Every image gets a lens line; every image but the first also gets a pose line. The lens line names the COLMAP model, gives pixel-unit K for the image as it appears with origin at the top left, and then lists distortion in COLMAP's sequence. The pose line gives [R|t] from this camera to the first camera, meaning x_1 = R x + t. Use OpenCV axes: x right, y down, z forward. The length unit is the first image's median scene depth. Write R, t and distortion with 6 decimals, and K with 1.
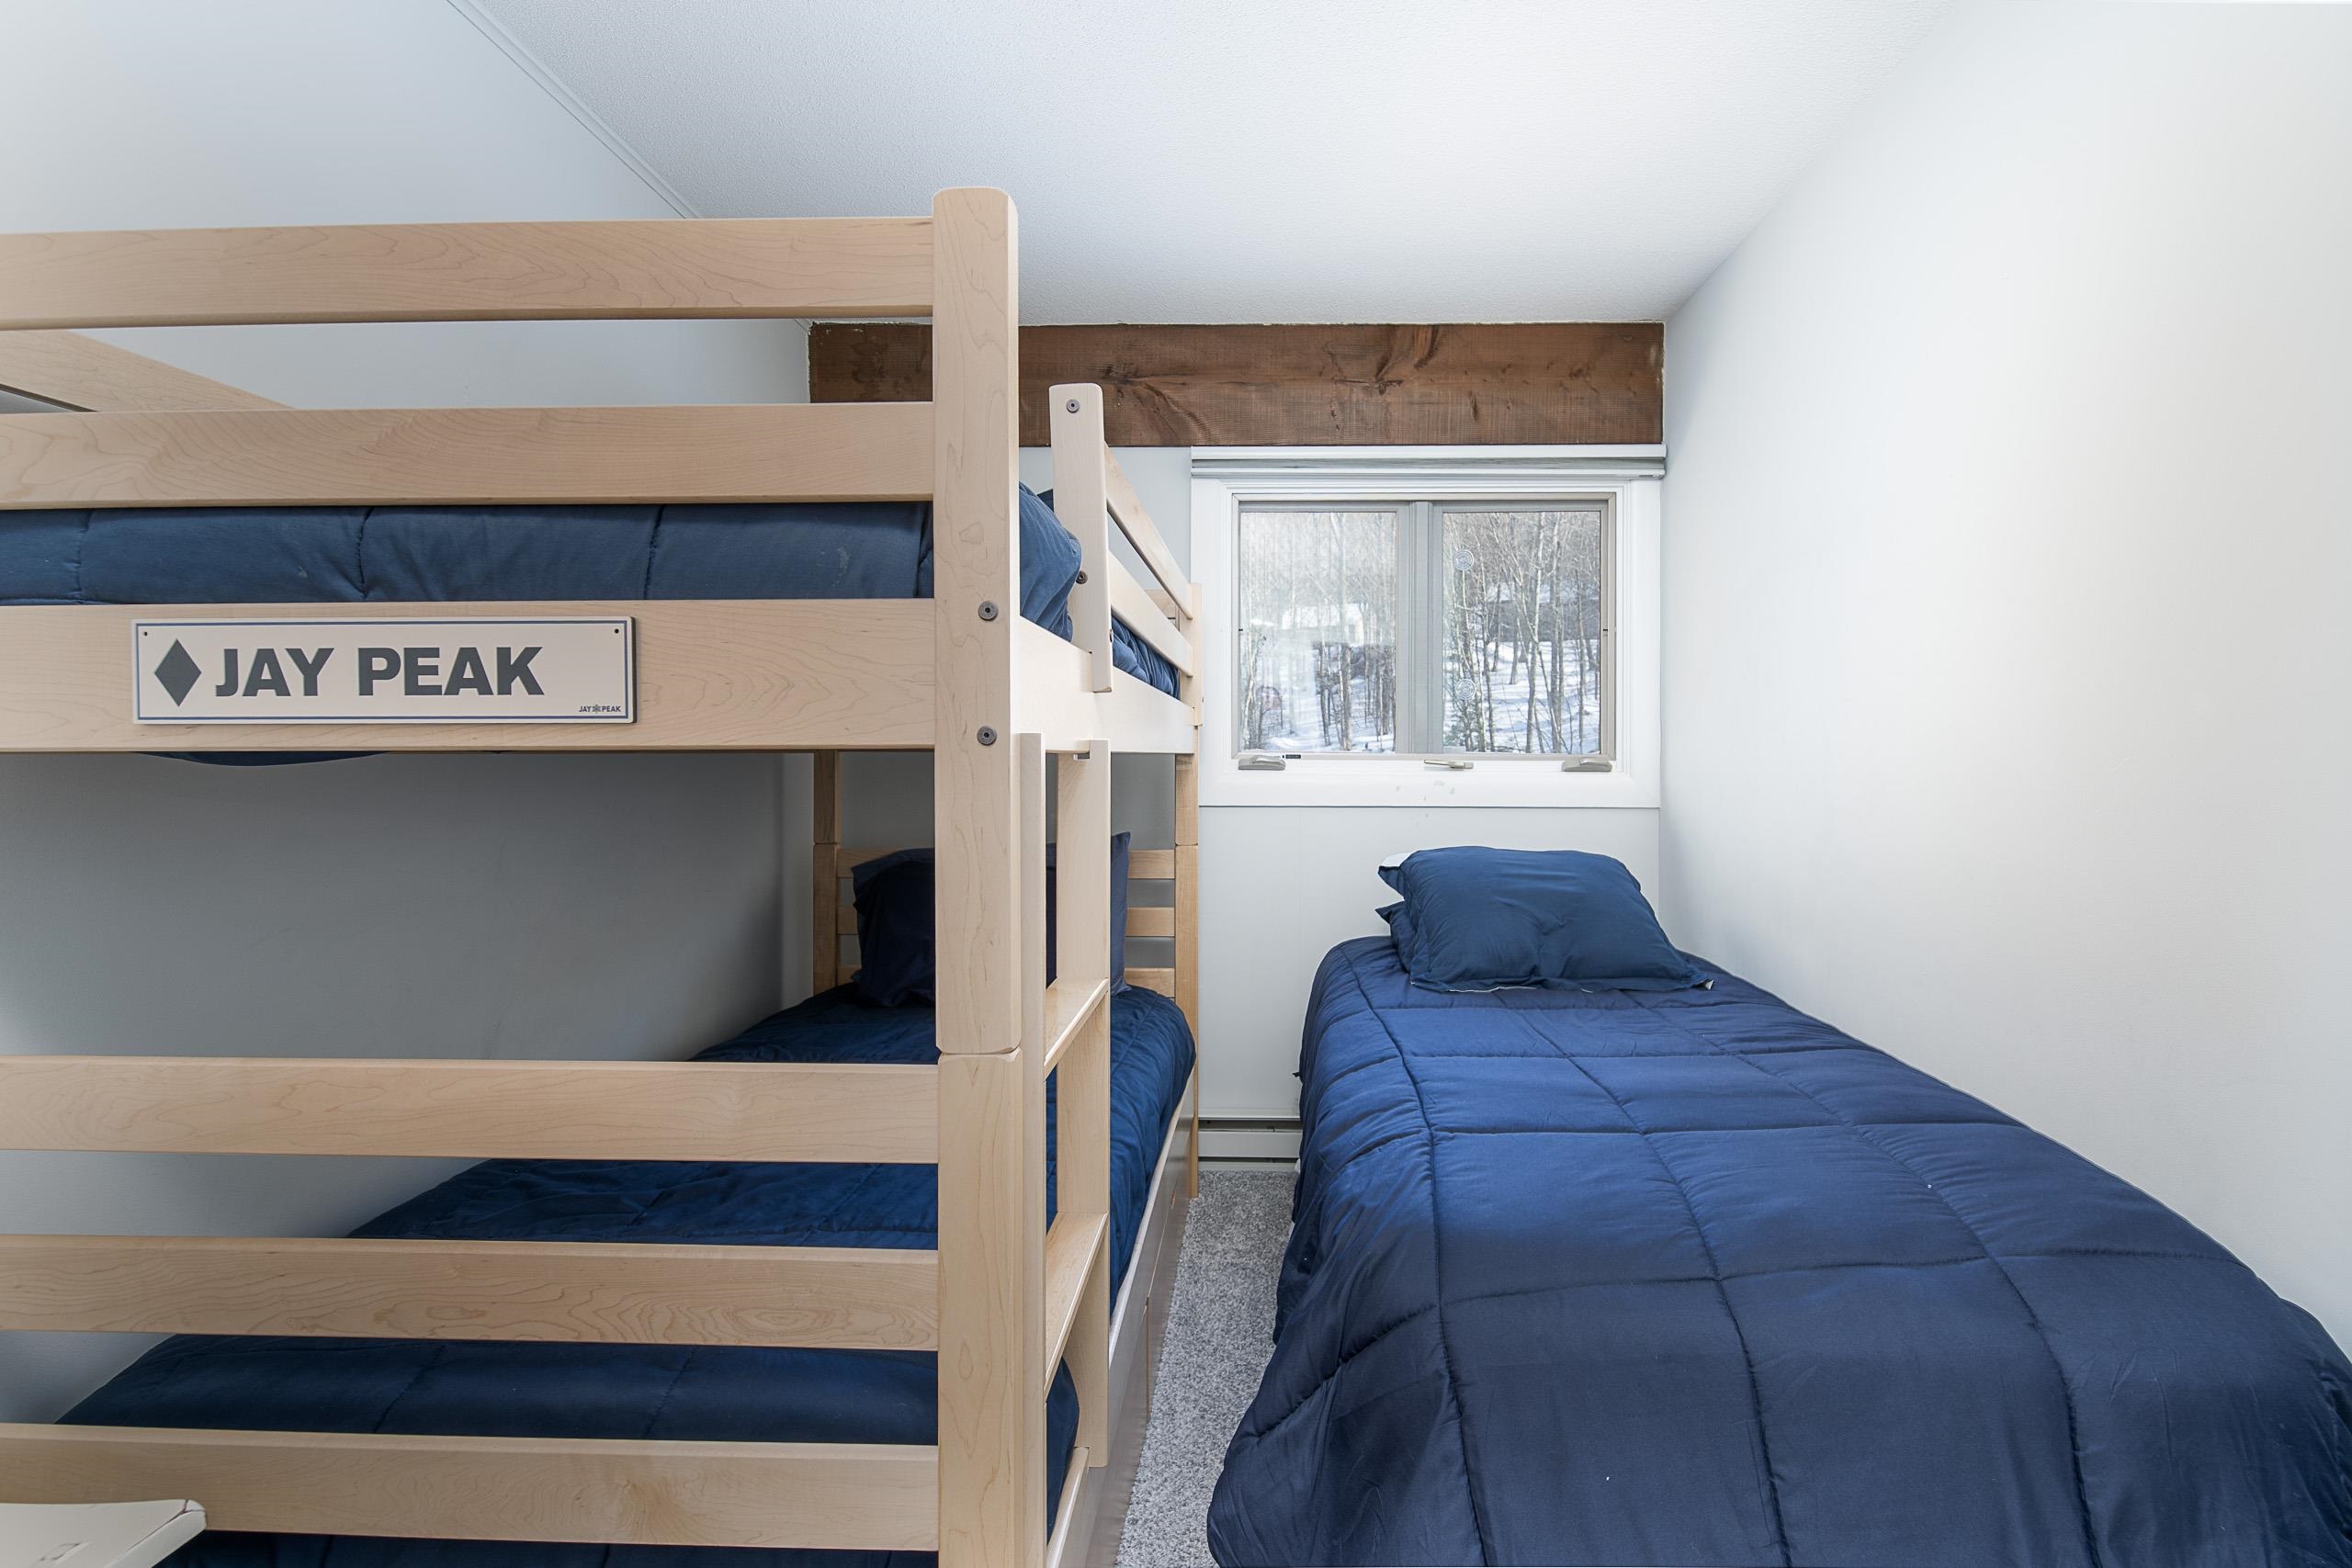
lens RADIAL K [[1031.3, 0, 1250.7], [0, 1031.3, 760.8], [0, 0, 1]] dist [0.002779, -0.000034]
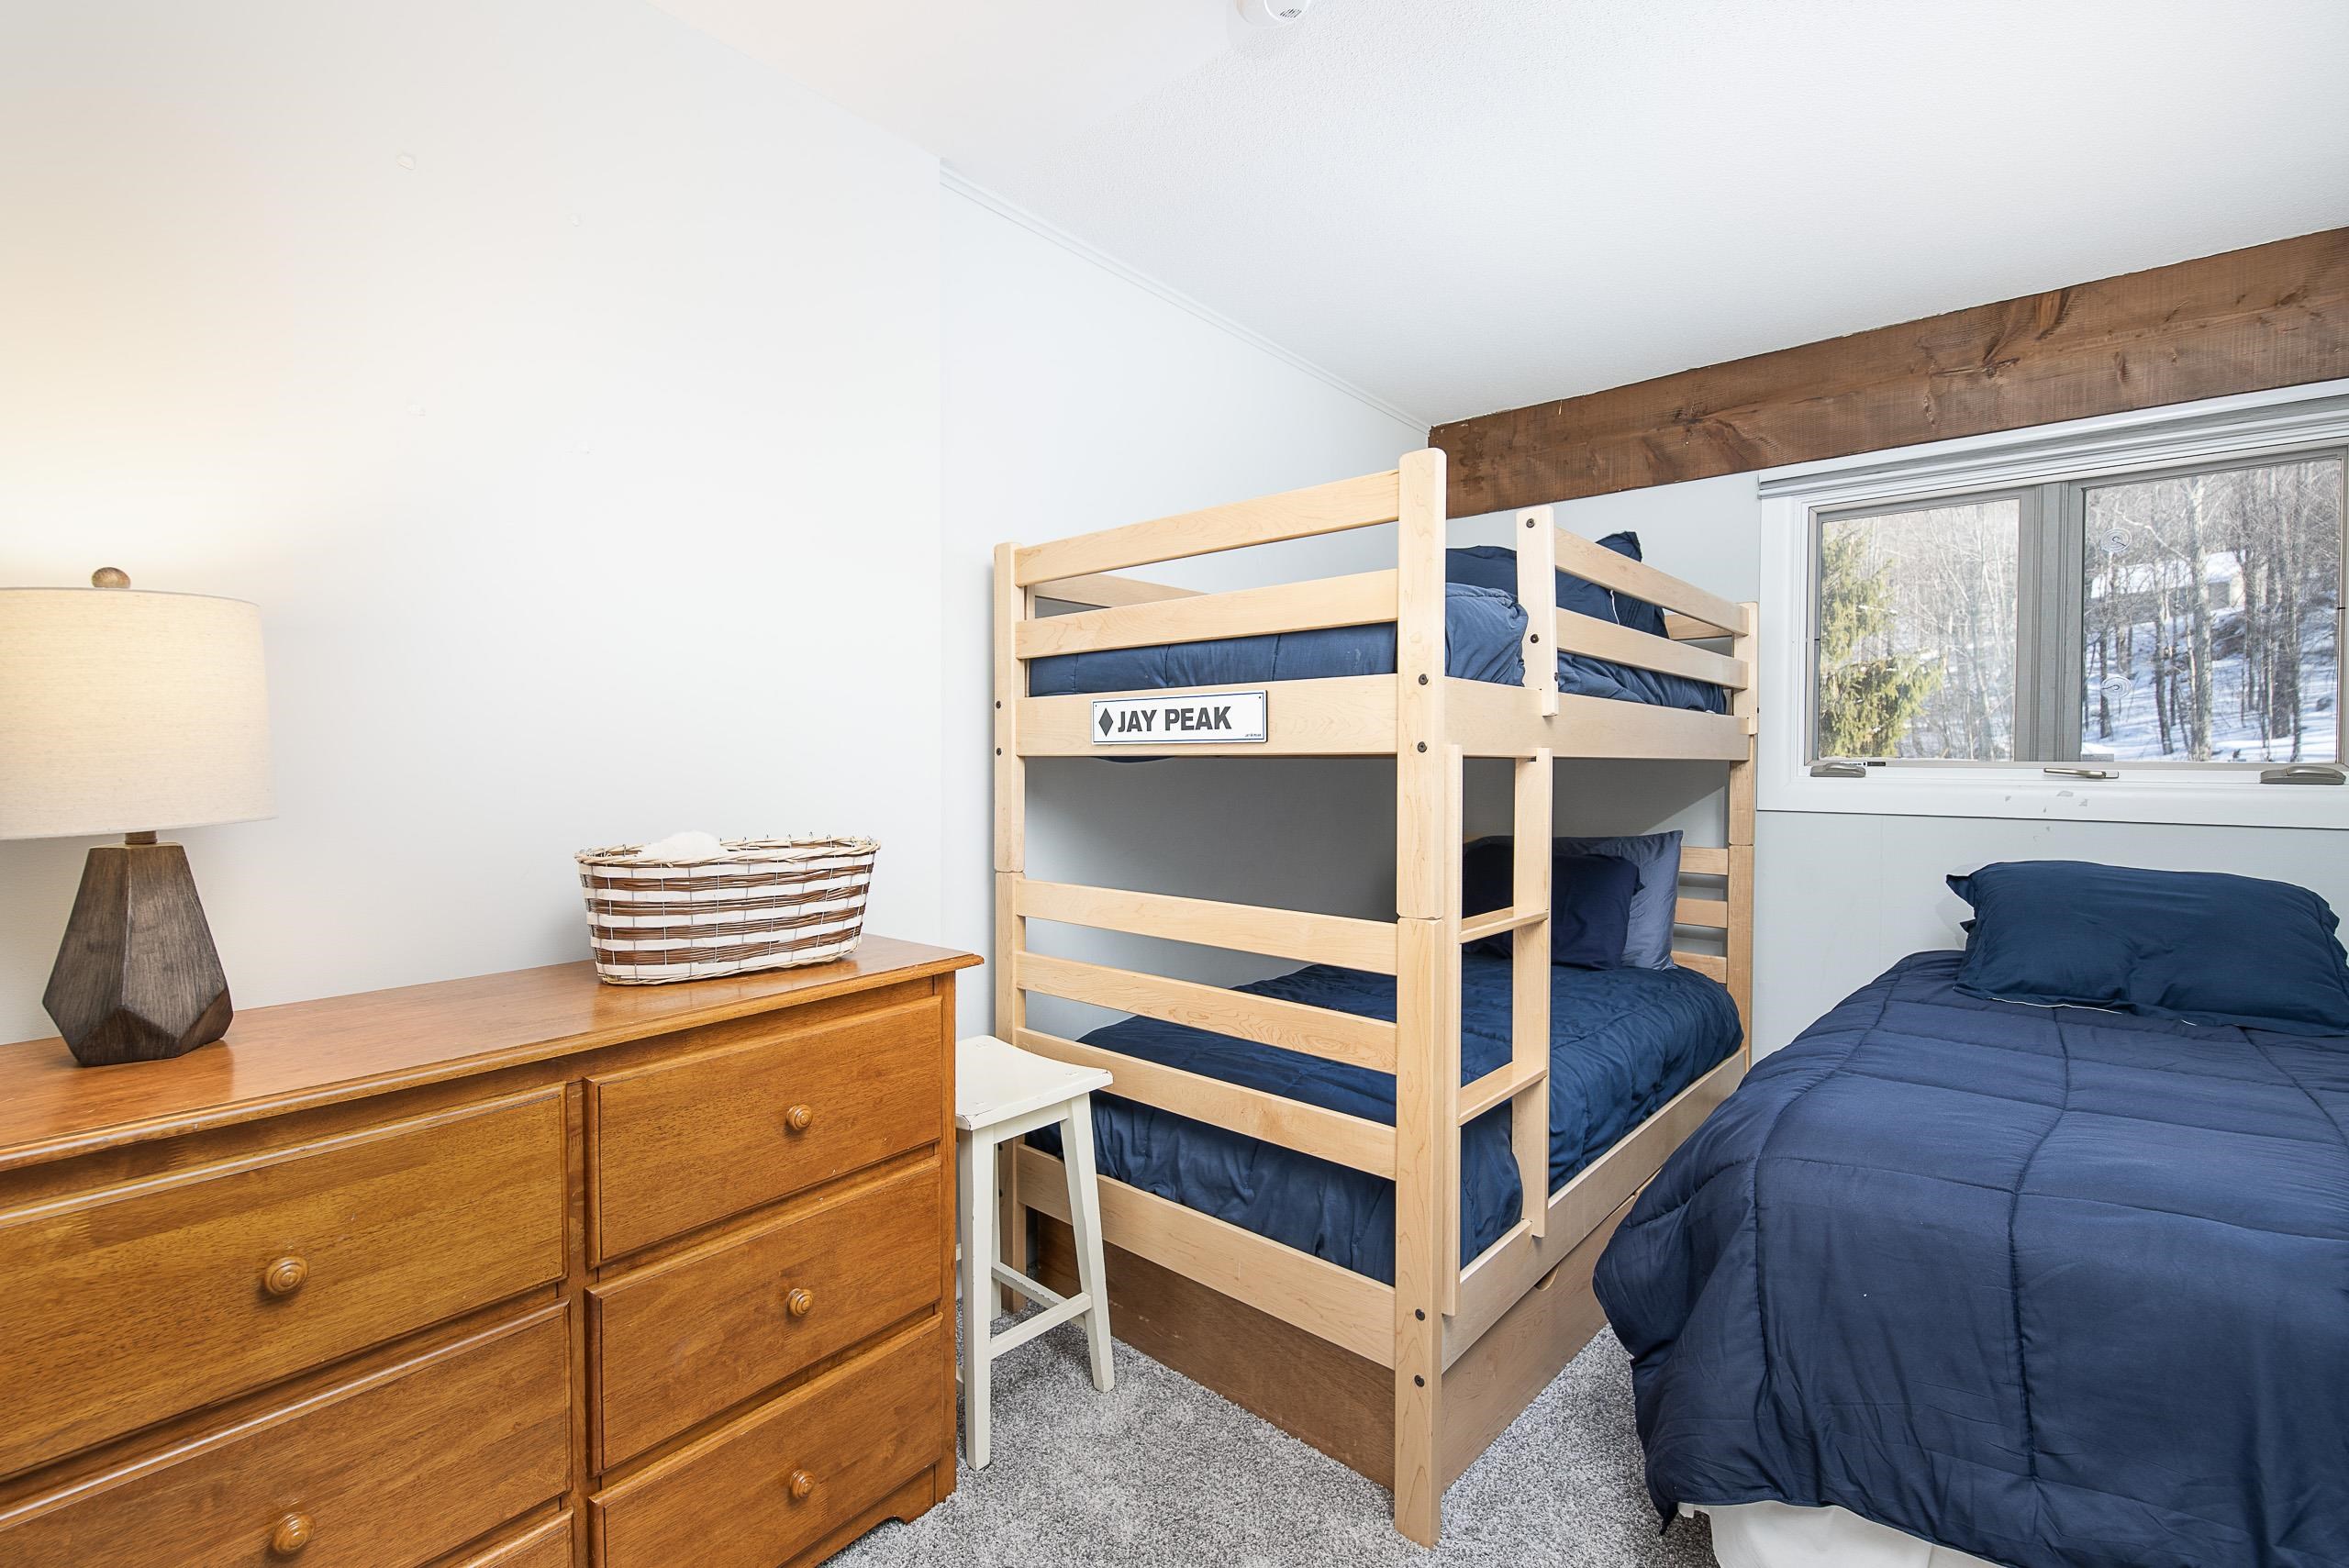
lens RADIAL K [[1117.1, 0, 1174.5], [0, 1117.1, 784.0], [0, 0, 1]] dist [0.000699, -0.026052]
pose [[0.765072, 0.013838, -0.643796, 0.528478], [-0.006707, 0.999886, 0.013522, 0.013858], [0.643910, -0.006028, 0.765078, -0.623077]]
